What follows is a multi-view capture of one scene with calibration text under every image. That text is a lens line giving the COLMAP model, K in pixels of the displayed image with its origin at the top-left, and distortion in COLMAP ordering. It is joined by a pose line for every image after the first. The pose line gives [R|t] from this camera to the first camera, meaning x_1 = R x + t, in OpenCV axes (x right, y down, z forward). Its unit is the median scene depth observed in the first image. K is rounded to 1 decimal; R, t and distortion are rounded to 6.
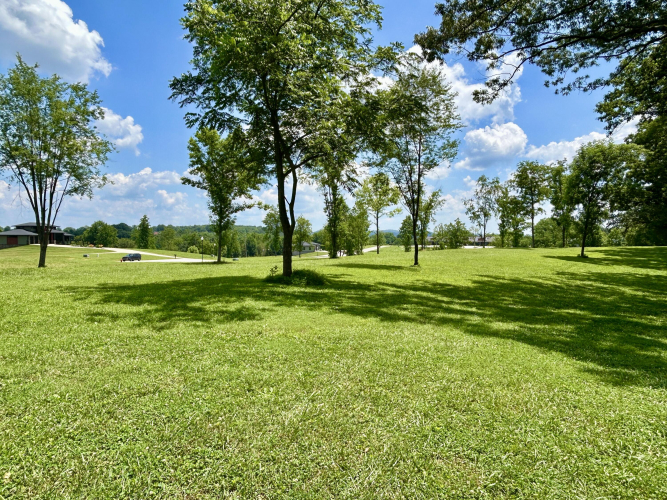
lens RADIAL K [[416.0, 0, 333.5], [0, 416.0, 250.0], [0, 0, 1]] dist [0.001230, -0.000133]
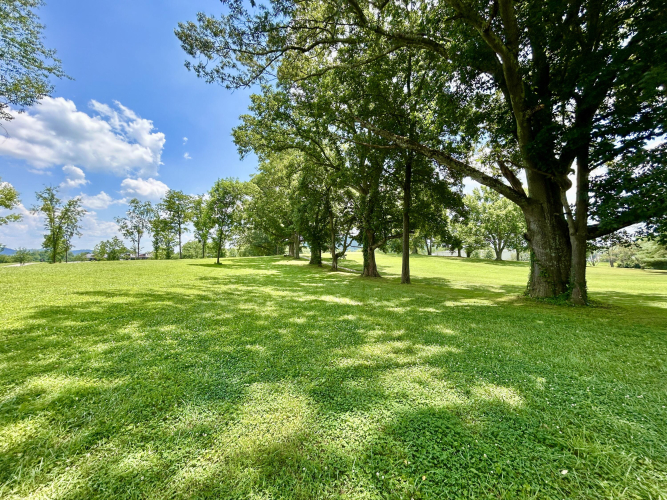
lens RADIAL K [[270.6, 0, 333.5], [0, 270.6, 250.0], [0, 0, 1]] dist [-0.000314, -0.000055]
pose [[0.575825, 0.010567, 0.817505, 0.062466], [0.026019, 0.999173, -0.031242, 0.005103], [-0.817159, 0.039261, 0.575074, 0.119676]]
